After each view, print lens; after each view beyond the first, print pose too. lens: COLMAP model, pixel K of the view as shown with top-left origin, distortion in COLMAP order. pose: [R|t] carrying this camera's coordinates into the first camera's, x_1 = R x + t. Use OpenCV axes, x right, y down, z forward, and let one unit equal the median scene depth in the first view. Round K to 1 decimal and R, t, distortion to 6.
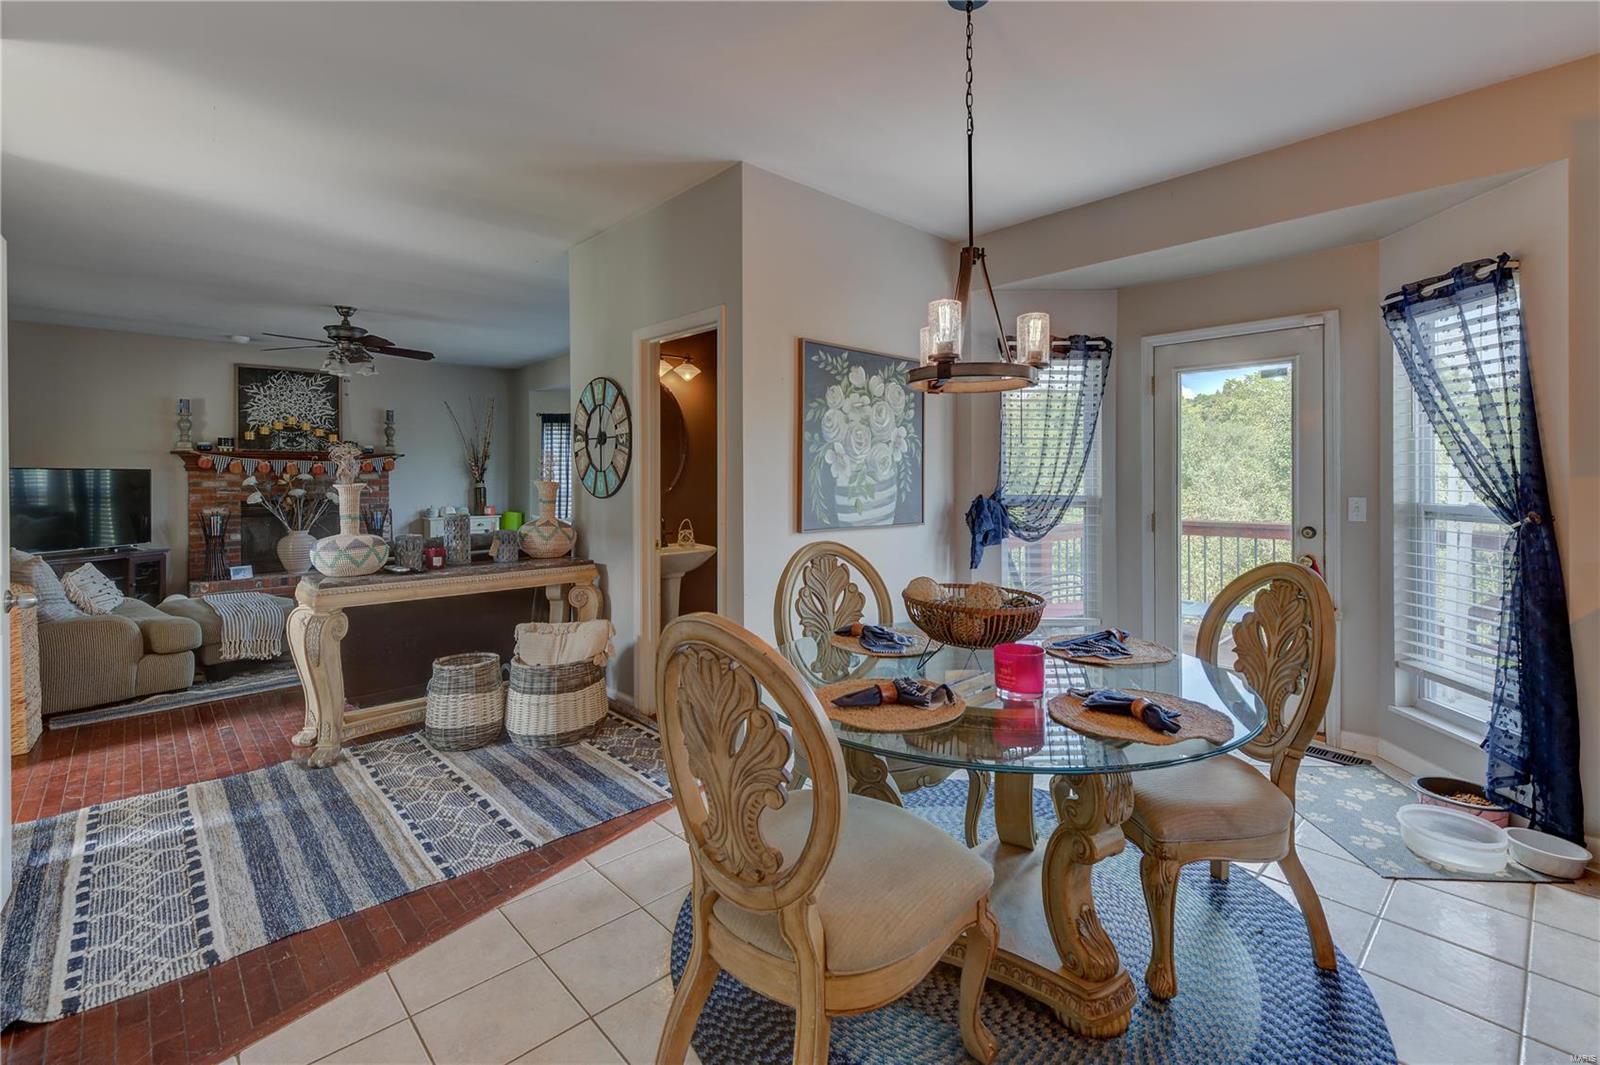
lens RADIAL K [[661.4, 0, 800.3], [0, 661.4, 478.0], [0, 0, 1]] dist [0.001551, 0.000080]
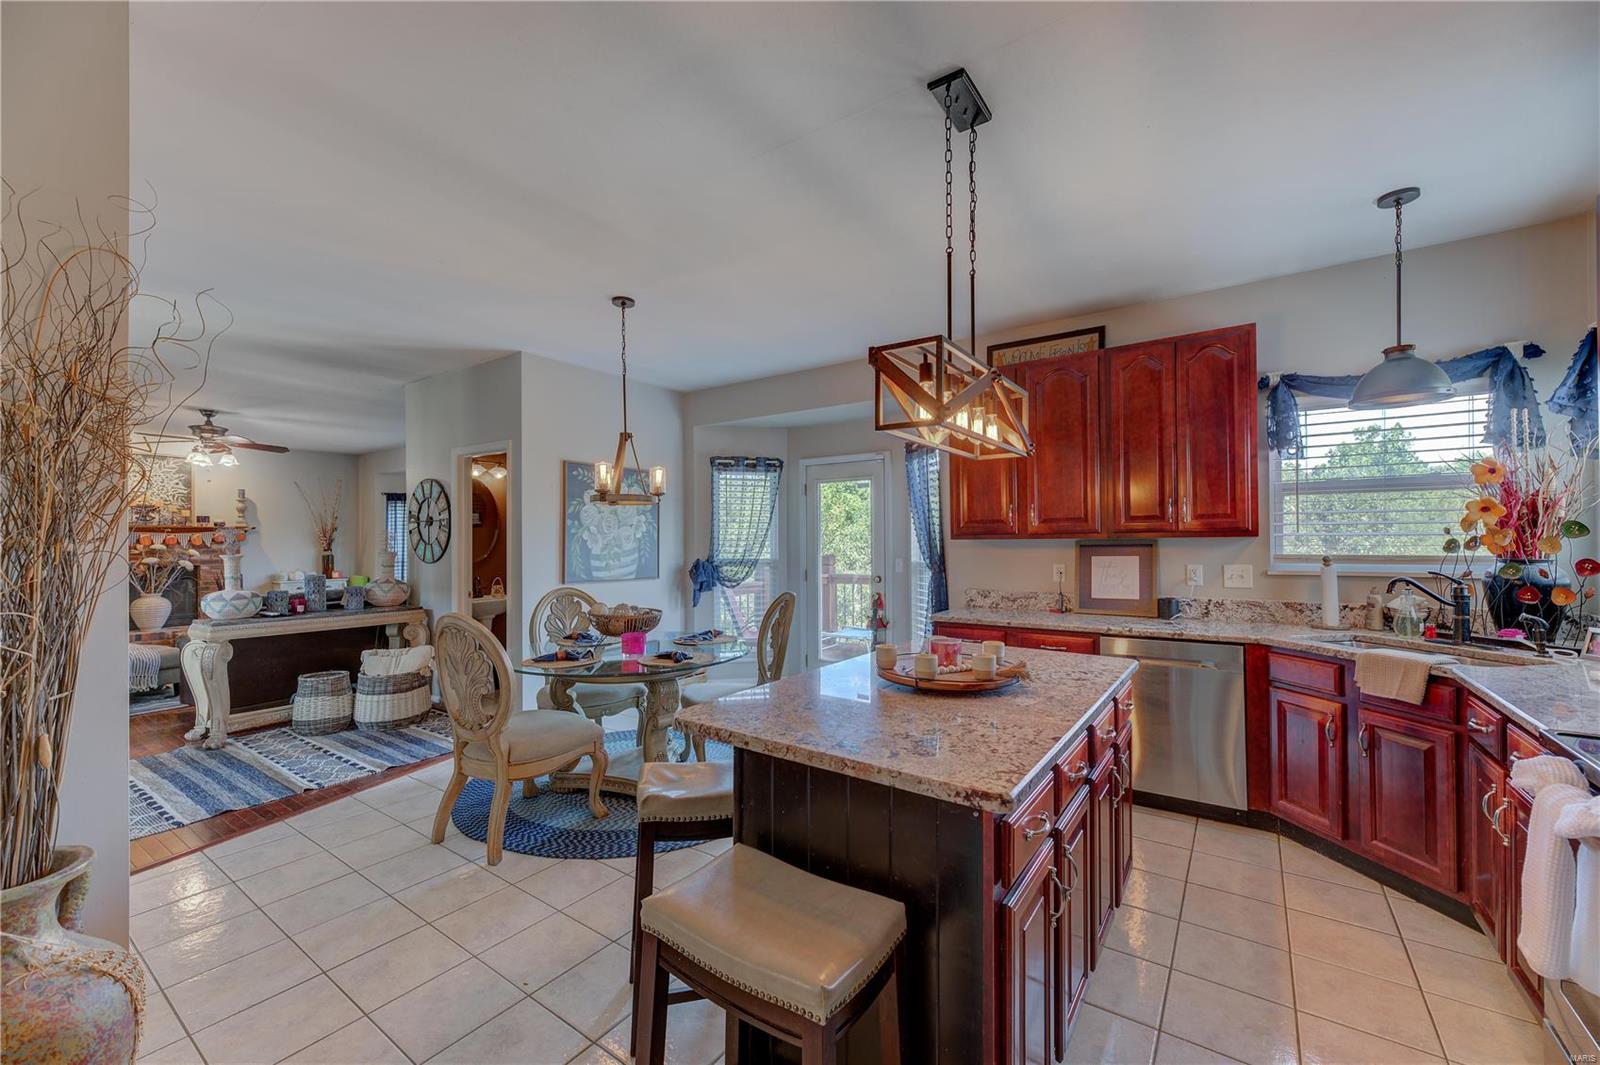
lens RADIAL K [[636.1, 0, 803.4], [0, 636.1, 537.0], [0, 0, 1]] dist [0.000666, 0.000113]
pose [[0.979989, -0.001081, 0.199050, 0.247633], [0.002452, 0.999975, -0.006642, -0.016962], [-0.199038, 0.006998, 0.979967, -0.576595]]
